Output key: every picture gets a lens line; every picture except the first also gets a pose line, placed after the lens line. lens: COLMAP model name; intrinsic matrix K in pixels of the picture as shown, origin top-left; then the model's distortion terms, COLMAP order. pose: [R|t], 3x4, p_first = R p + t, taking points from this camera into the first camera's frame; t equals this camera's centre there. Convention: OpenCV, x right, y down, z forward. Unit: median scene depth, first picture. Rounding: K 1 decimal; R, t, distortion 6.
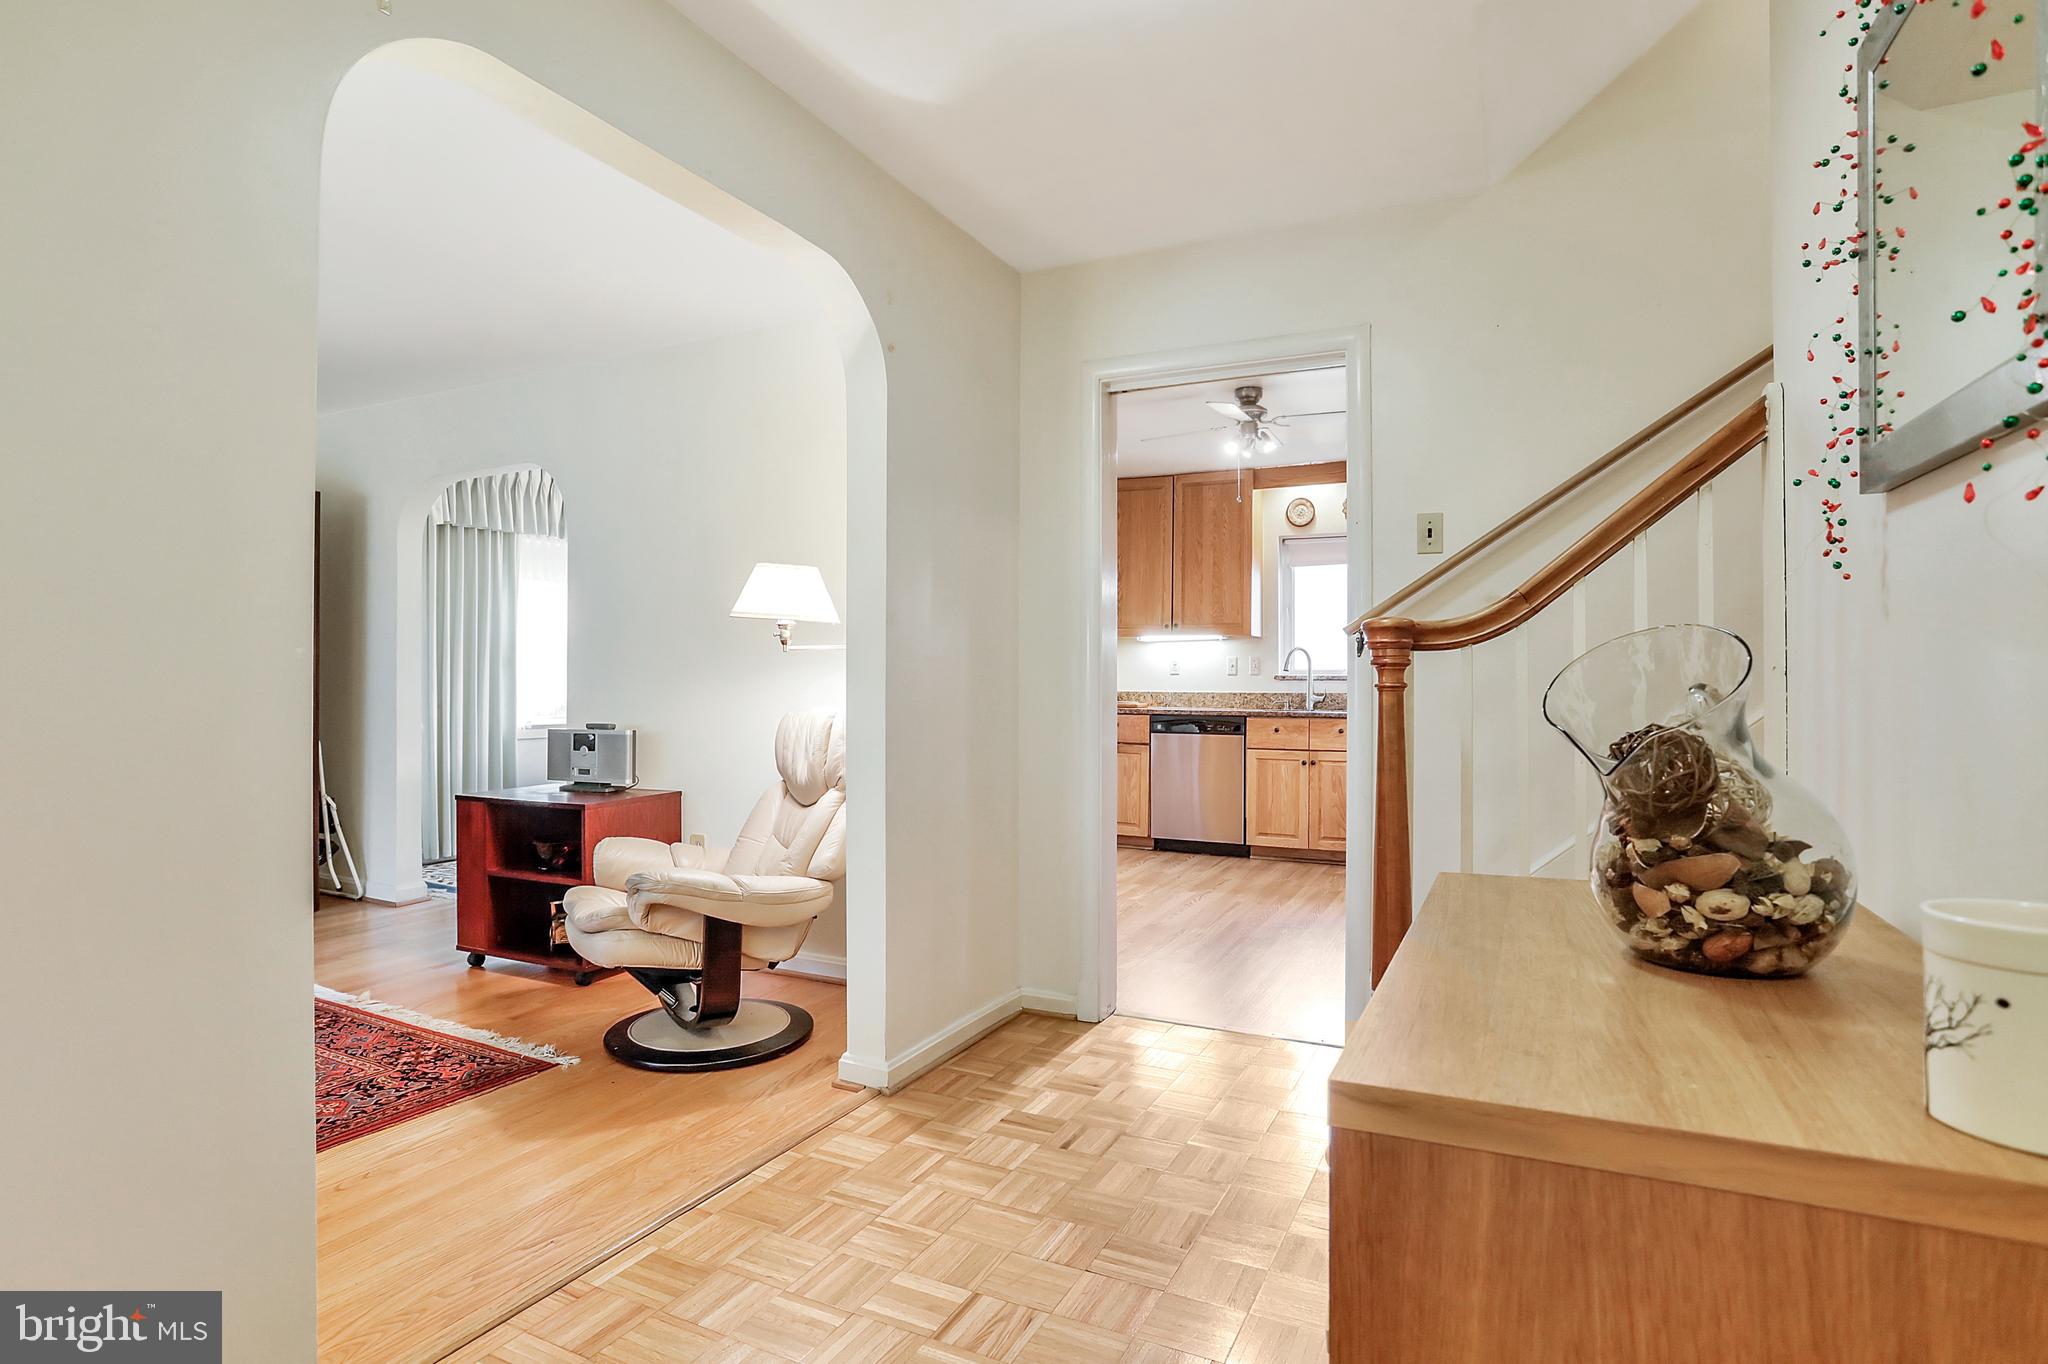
lens RADIAL K [[1074.4, 0, 1024.7], [0, 1074.4, 689.4], [0, 0, 1]] dist [-0.055151, 0.024562]
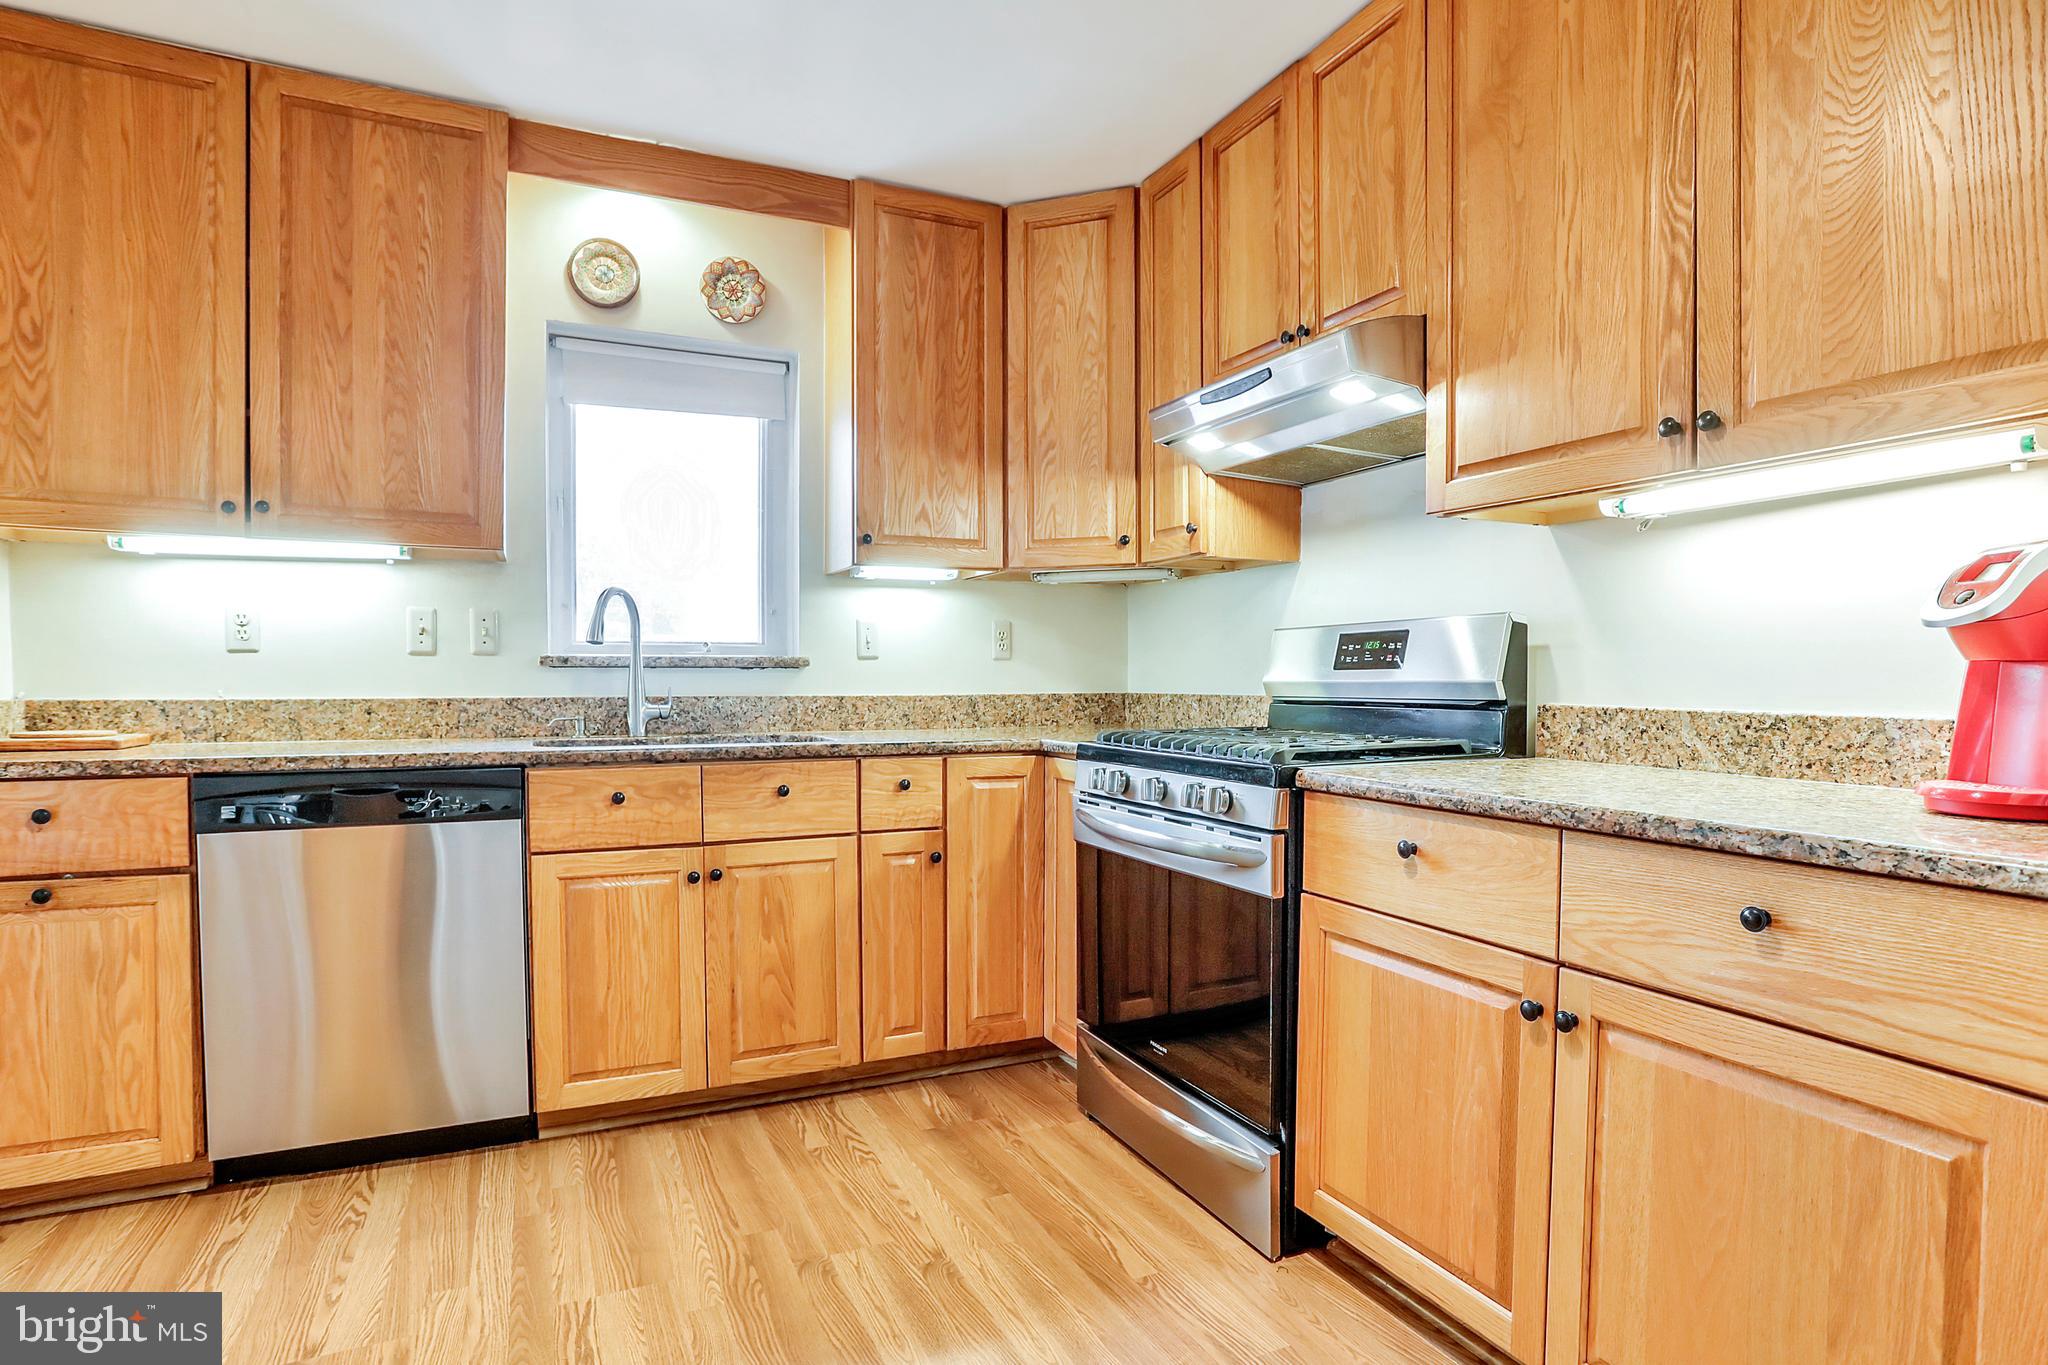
lens RADIAL K [[1074.4, 0, 1034.5], [0, 1074.4, 702.7], [0, 0, 1]] dist [-0.055151, 0.024562]
pose [[0.628963, -0.024619, 0.777045, 0.034890], [0.007985, 0.999650, 0.025209, -0.003762], [-0.777394, -0.009650, 0.628940, 0.609408]]
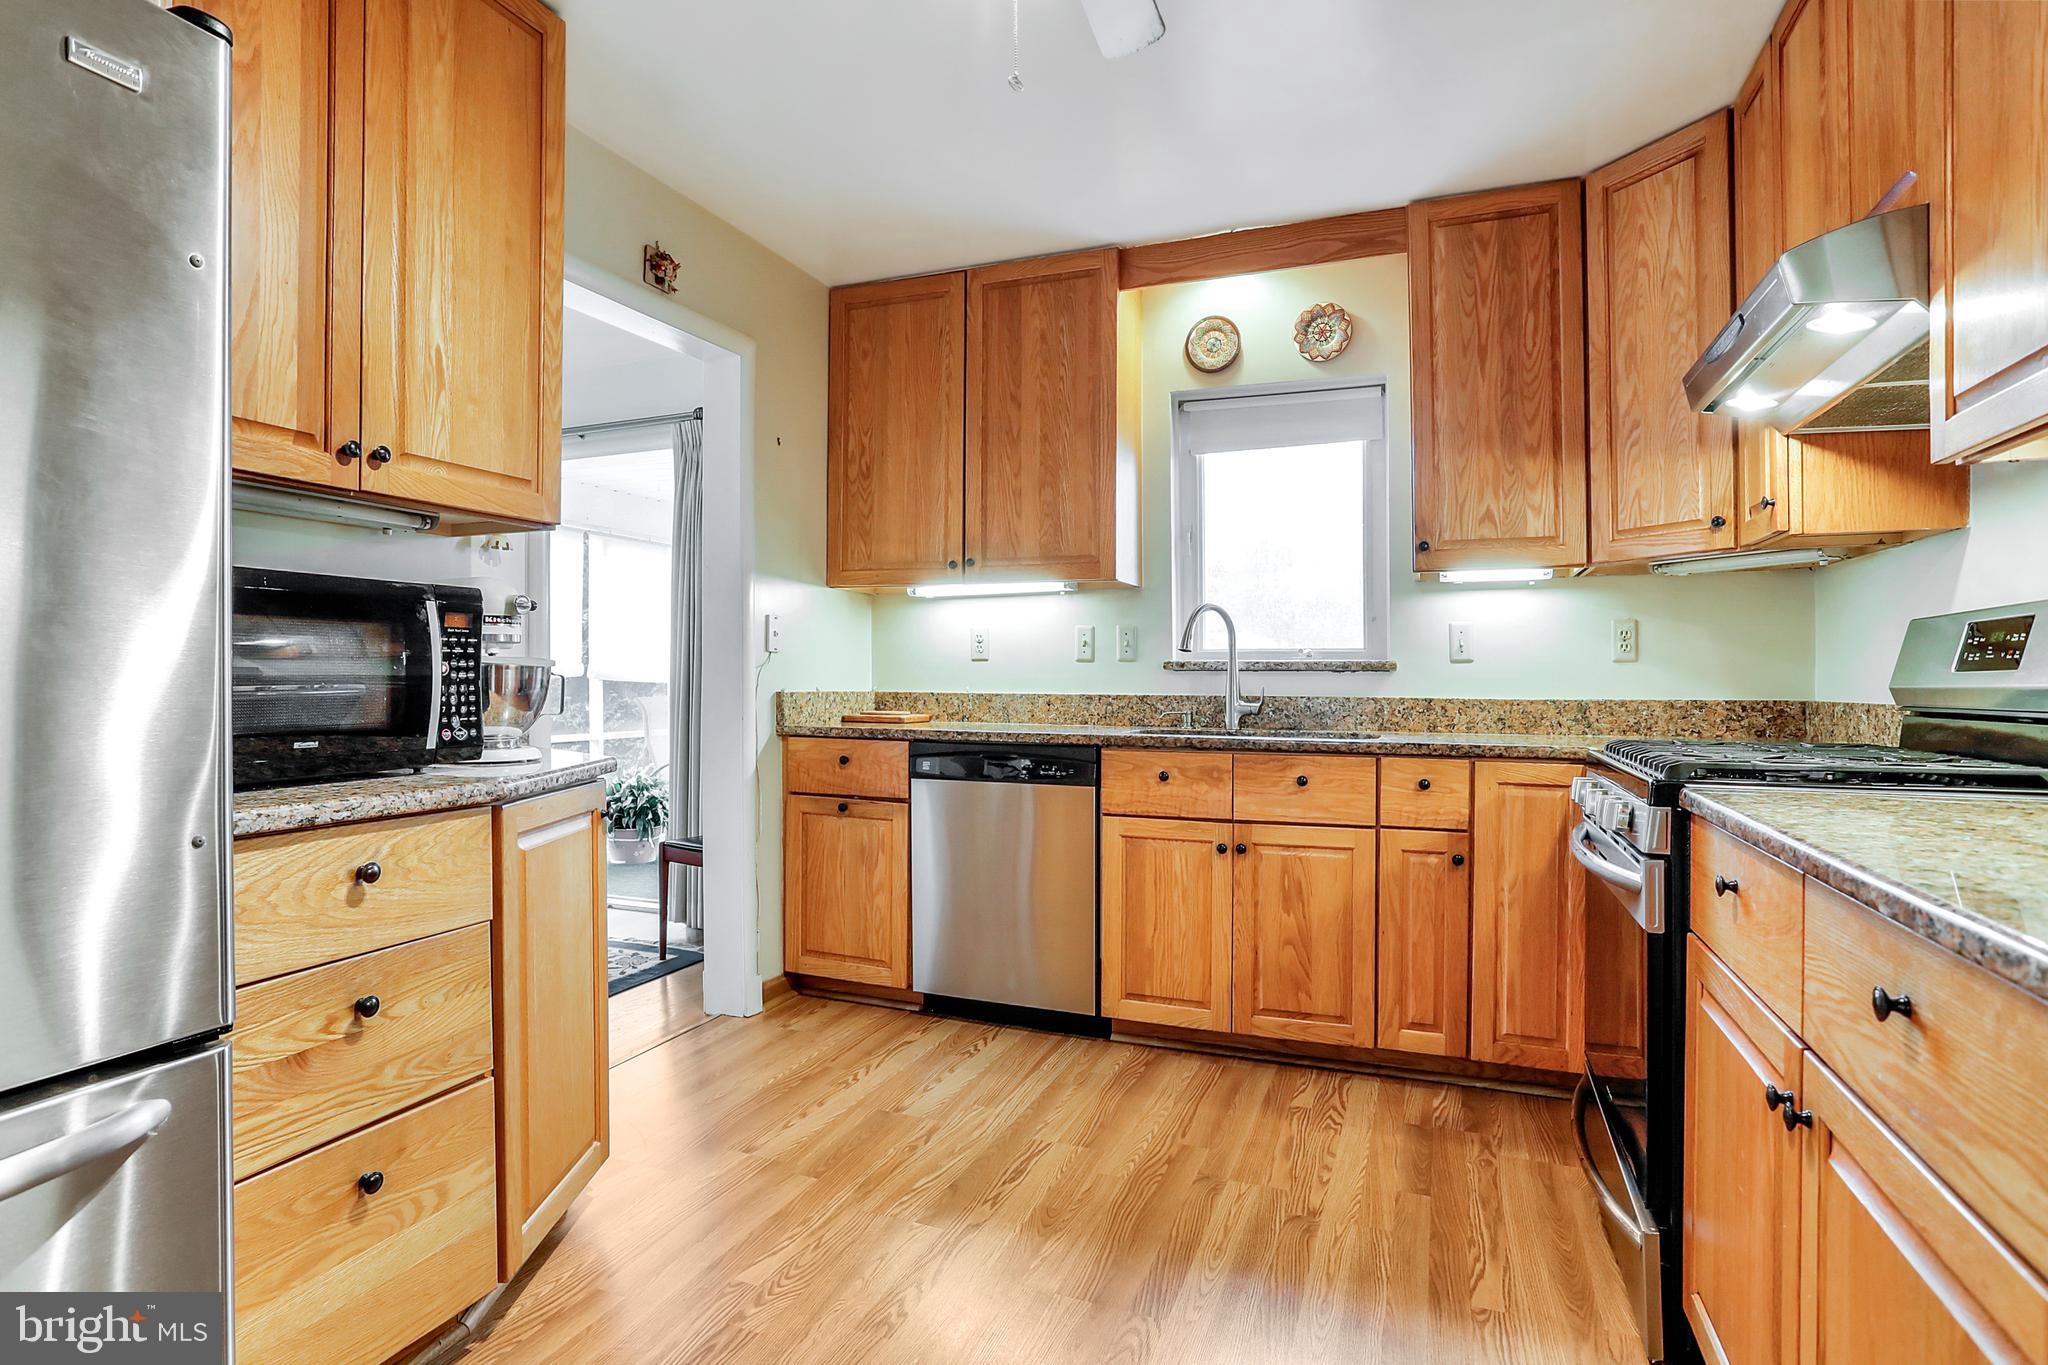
lens RADIAL K [[1074.4, 0, 1008.5], [0, 1074.4, 669.8], [0, 0, 1]] dist [-0.055151, 0.024562]
pose [[0.998204, -0.000322, 0.059901, 0.130998], [0.001170, 0.999899, -0.014135, -0.001869], [-0.059891, 0.014179, 0.998104, 0.503052]]
